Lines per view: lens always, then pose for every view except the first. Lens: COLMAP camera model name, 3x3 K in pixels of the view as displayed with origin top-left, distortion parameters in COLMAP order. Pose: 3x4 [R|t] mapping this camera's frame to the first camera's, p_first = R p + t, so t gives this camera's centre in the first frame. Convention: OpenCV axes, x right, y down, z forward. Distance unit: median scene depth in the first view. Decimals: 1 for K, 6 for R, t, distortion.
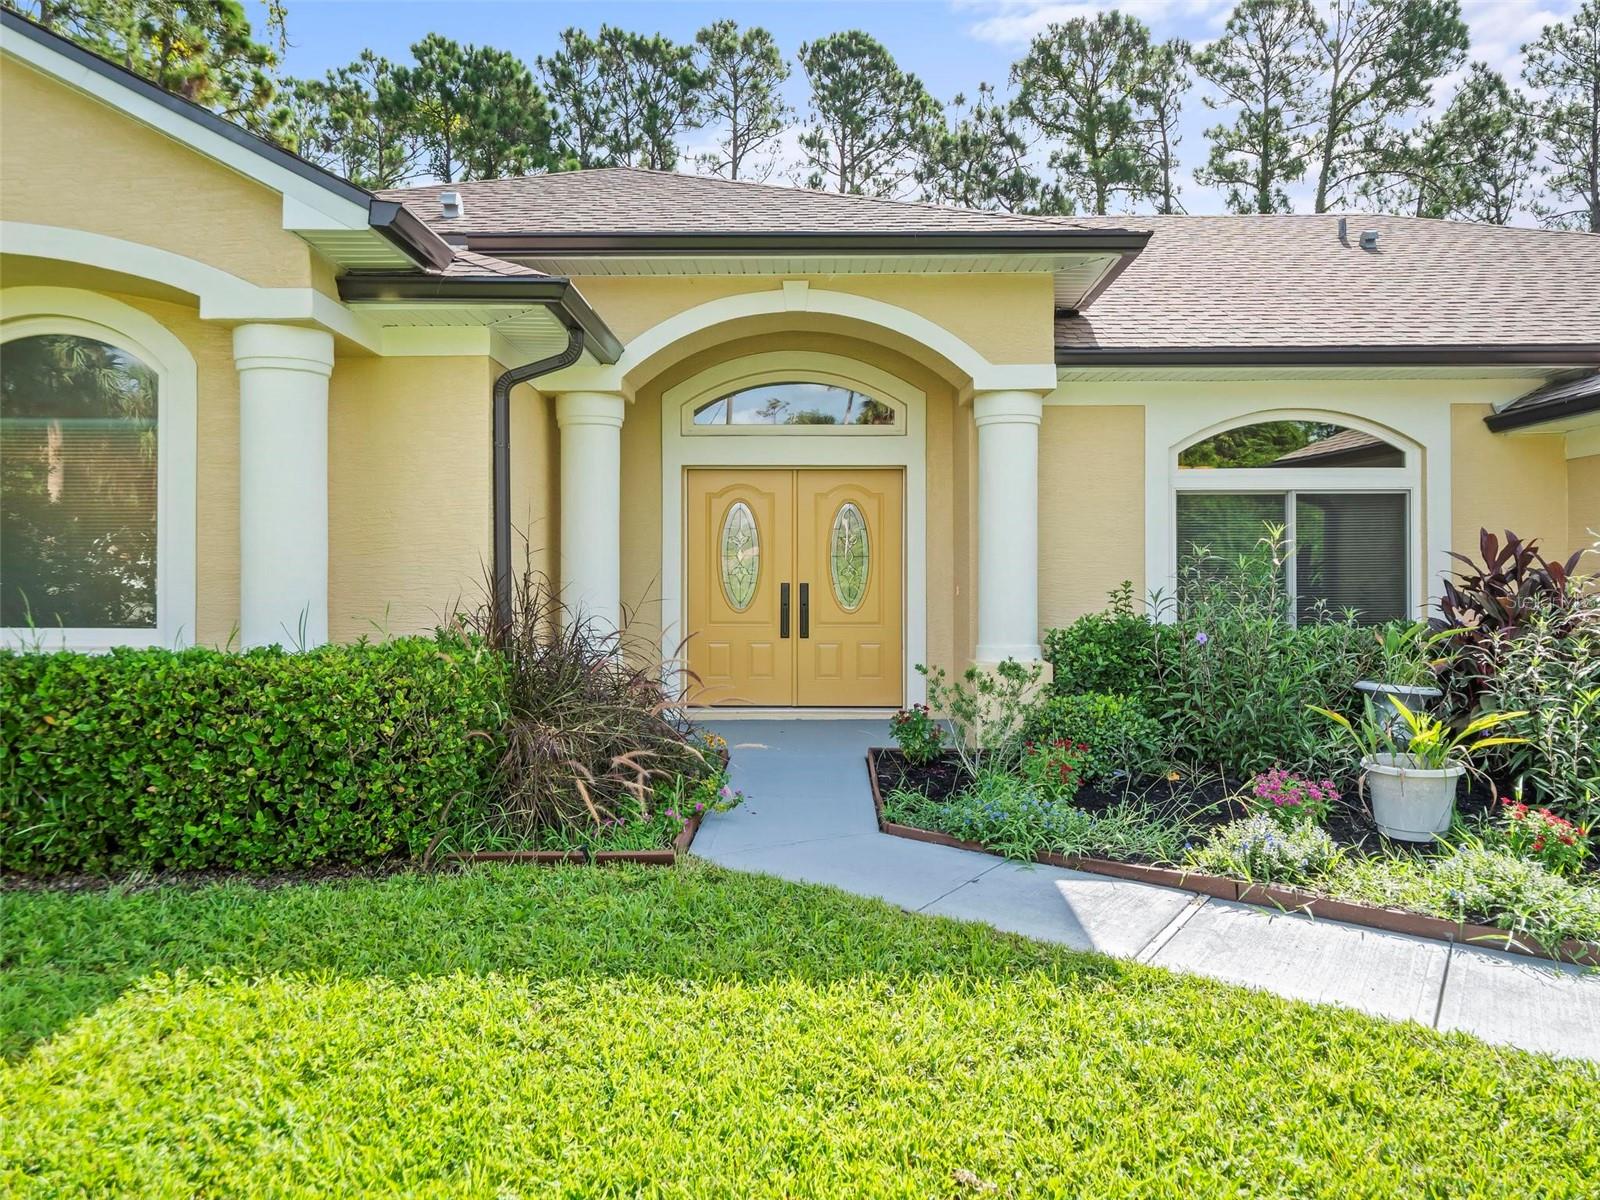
lens RADIAL K [[1066.9, 0, 789.9], [0, 1066.9, 571.3], [0, 0, 1]] dist [-0.002733, 0.005140]
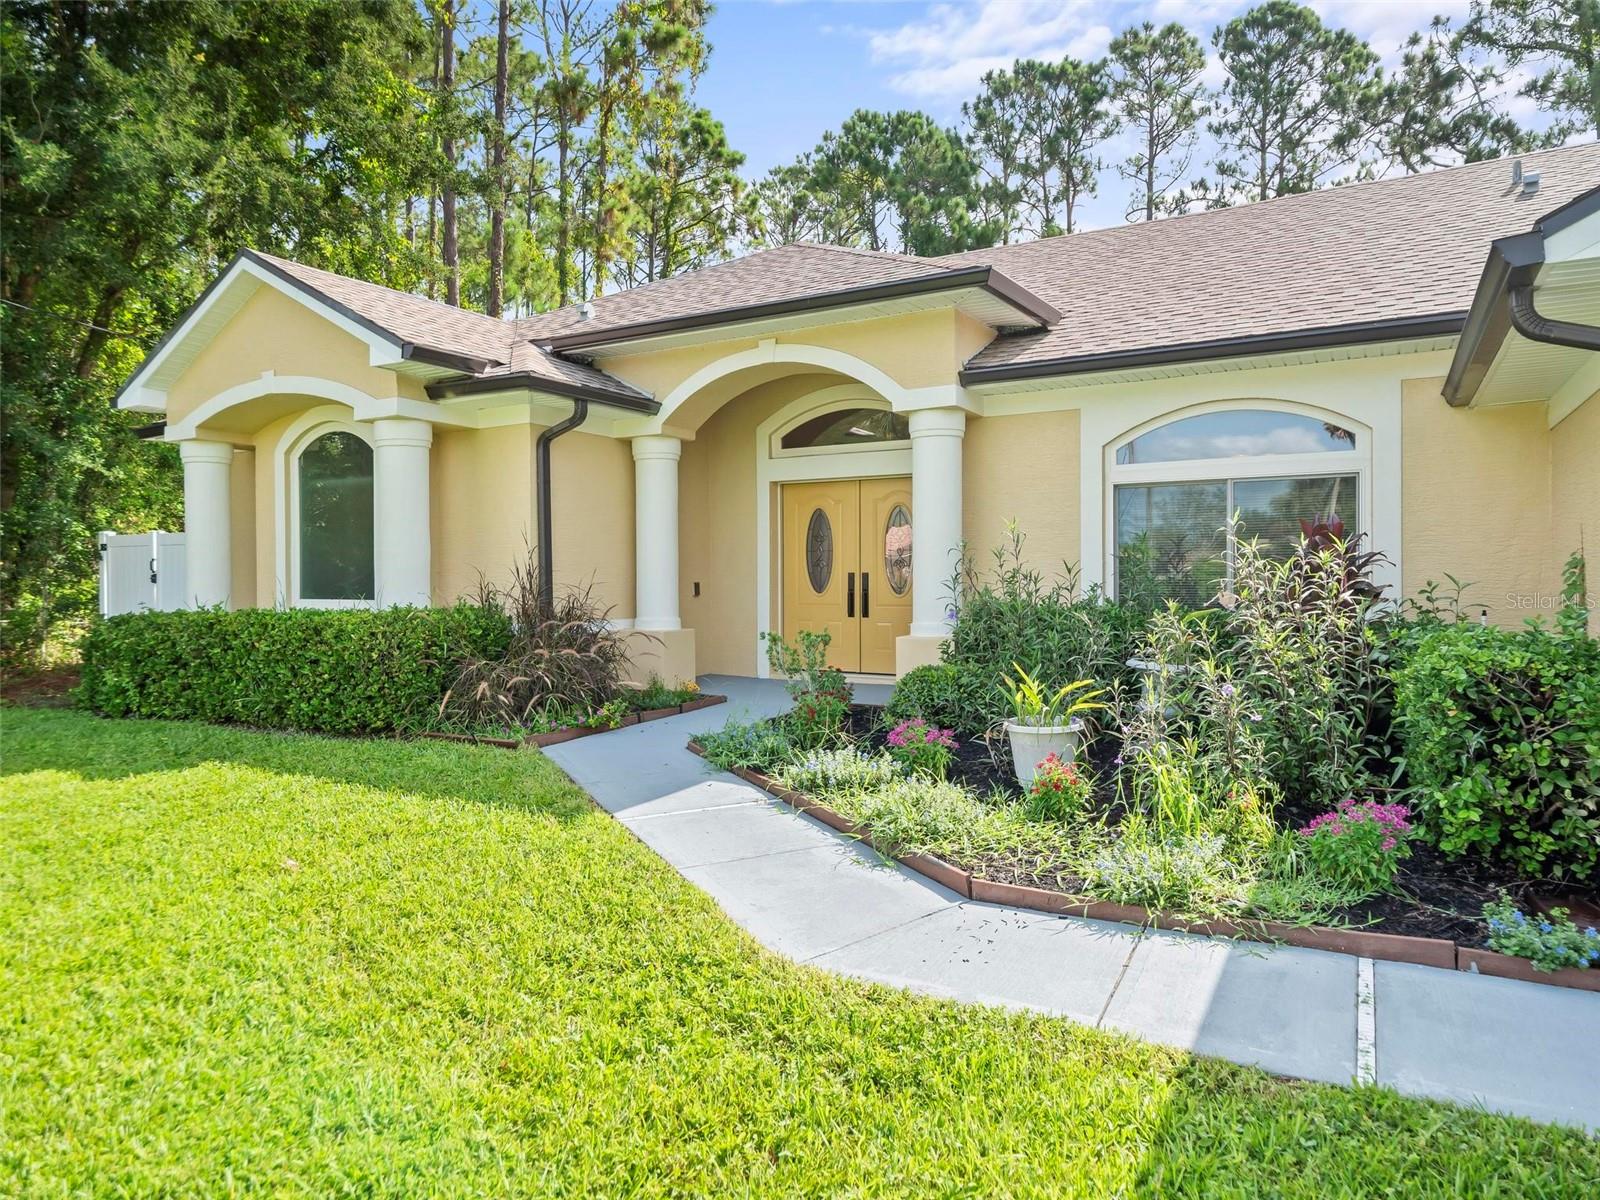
lens RADIAL K [[1006.8, 0, 791.9], [0, 1006.8, 580.9], [0, 0, 1]] dist [-0.000911, 0.001008]
pose [[0.870476, -0.000966, -0.492209, 0.129676], [0.008282, 0.999885, 0.012684, 0.001433], [0.492140, -0.015118, 0.870385, -0.011851]]
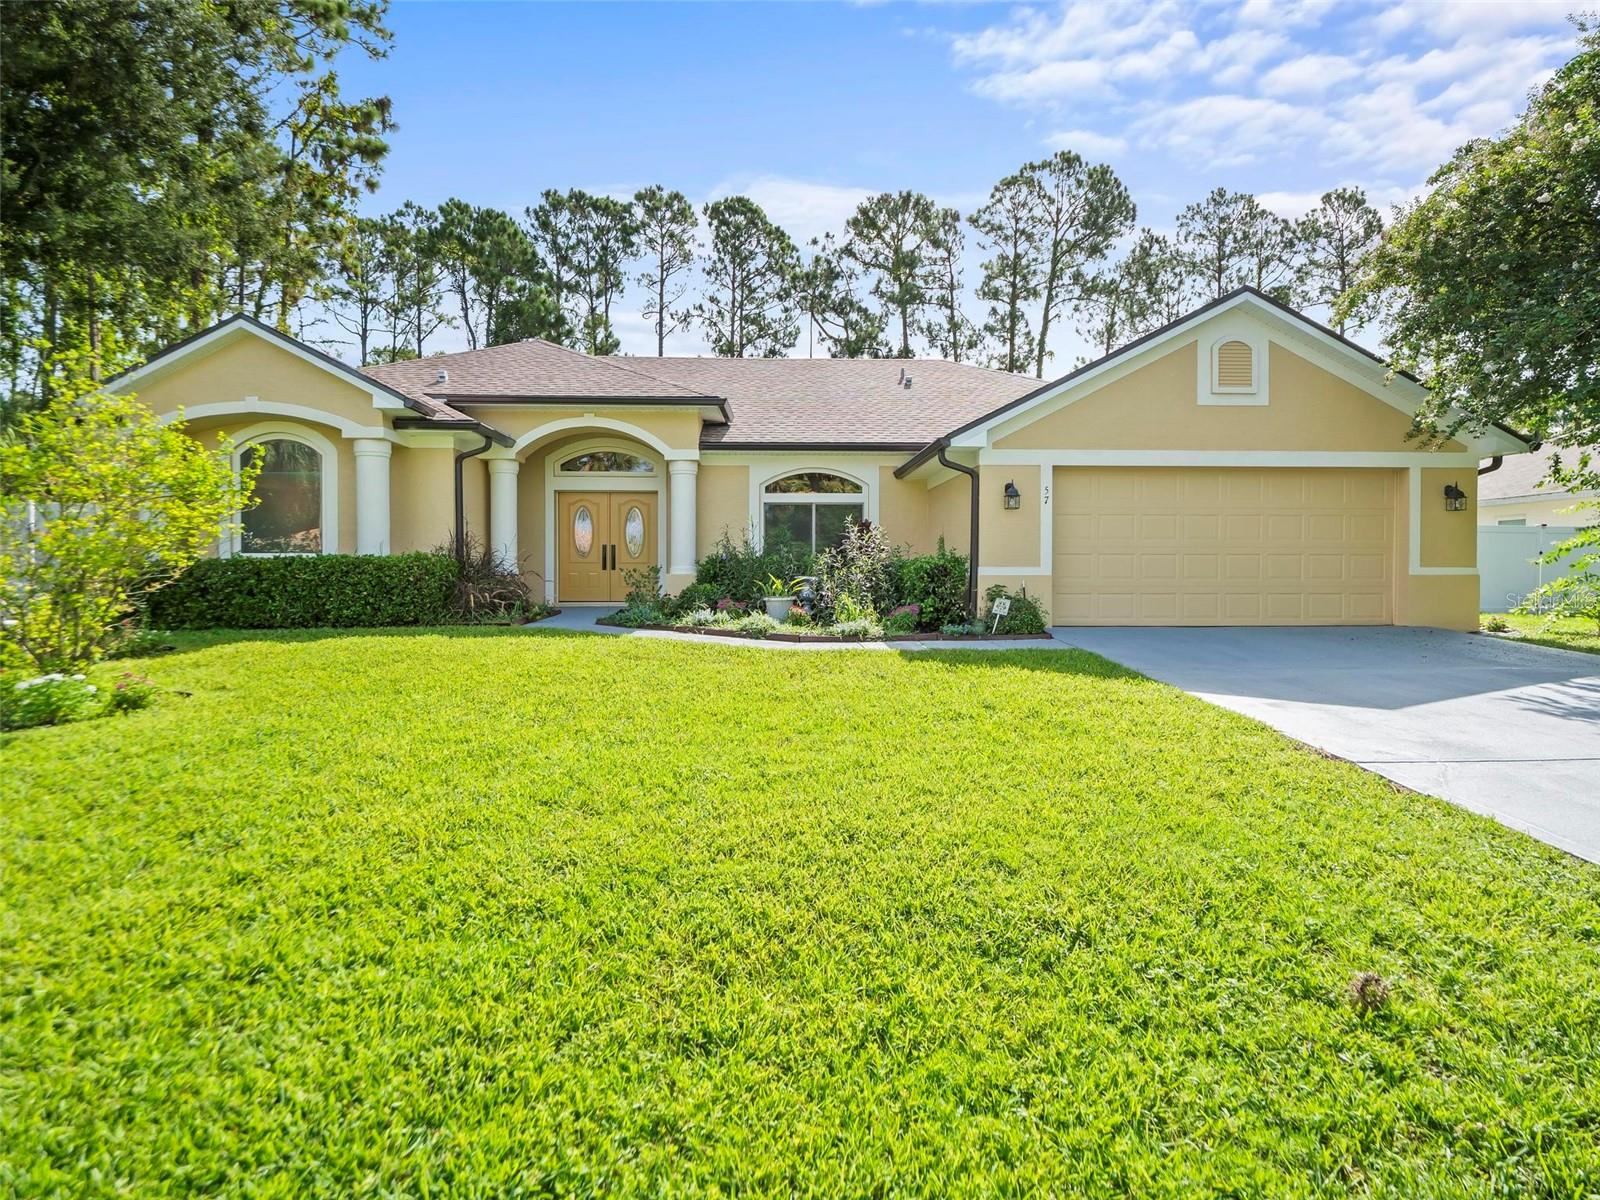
lens RADIAL K [[826.6, 0, 792.4], [0, 826.6, 583.5], [0, 0, 1]] dist [-0.001618, -0.001370]
pose [[0.998652, 0.000067, 0.051911, 0.073915], [-0.001133, 0.999789, 0.020507, 0.014115], [-0.051899, -0.020538, 0.998441, -0.177865]]
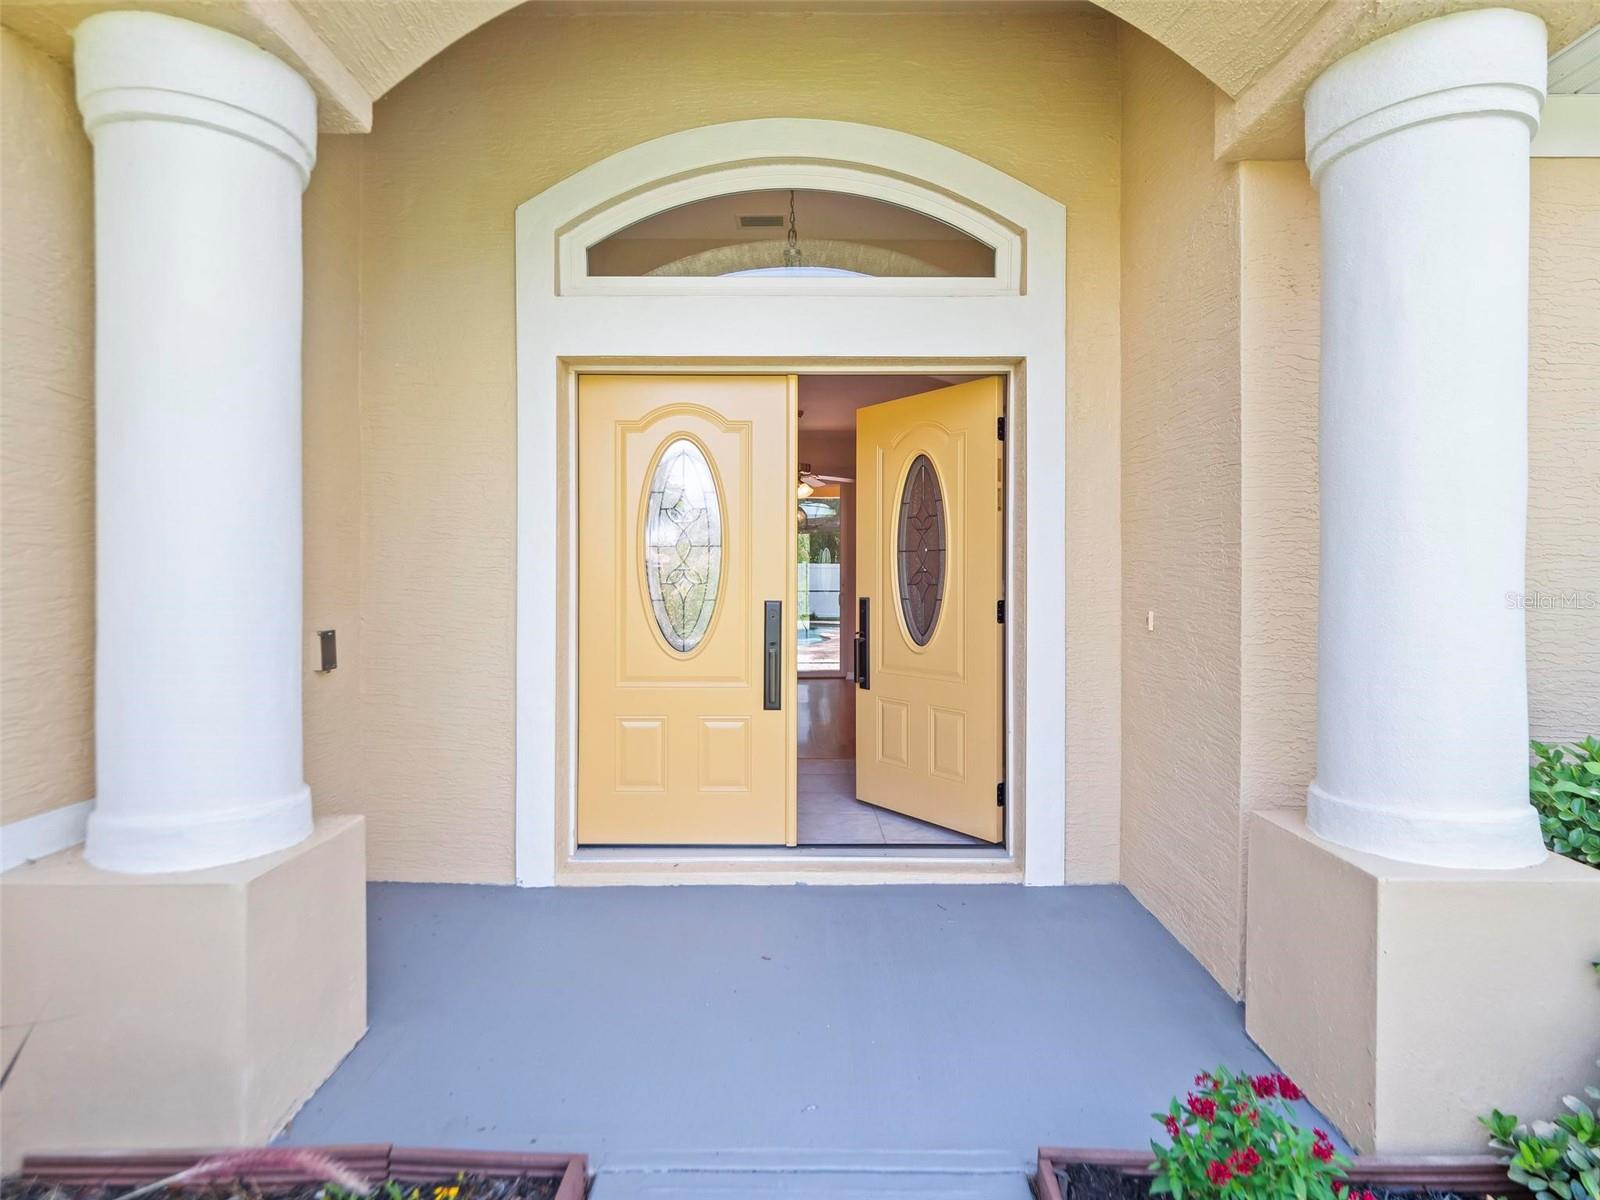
lens RADIAL K [[826.6, 0, 792.4], [0, 826.6, 583.5], [0, 0, 1]] dist [-0.001618, -0.001370]
pose [[0.999668, 0.000644, 0.025740, -0.001071], [-0.001078, 0.999857, 0.016866, -0.000784], [-0.025725, -0.016888, 0.999526, 0.154946]]
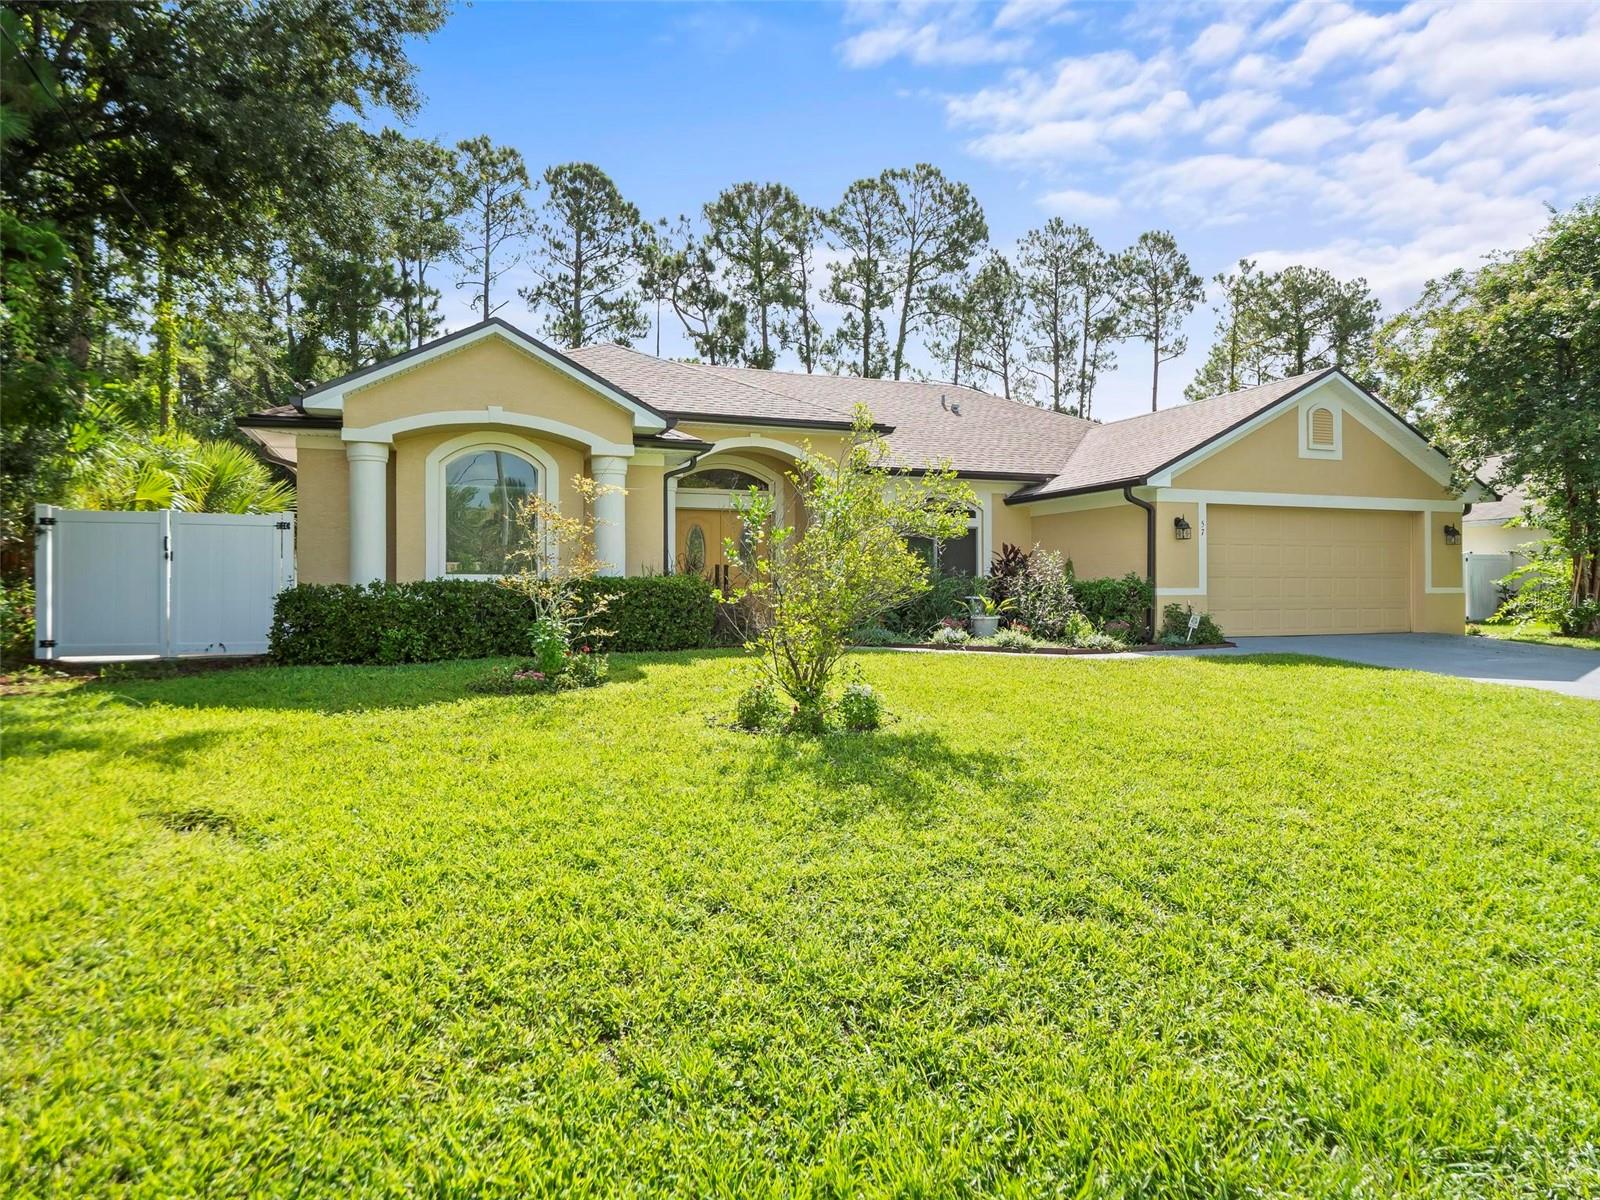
lens RADIAL K [[968.5, 0, 794.6], [0, 968.5, 586.3], [0, 0, 1]] dist [0.004821, 0.000115]
pose [[0.930537, -0.000579, 0.366197, -0.142559], [-0.000421, 0.999996, 0.002651, 0.012301], [-0.366197, -0.002621, 0.930534, -0.209680]]
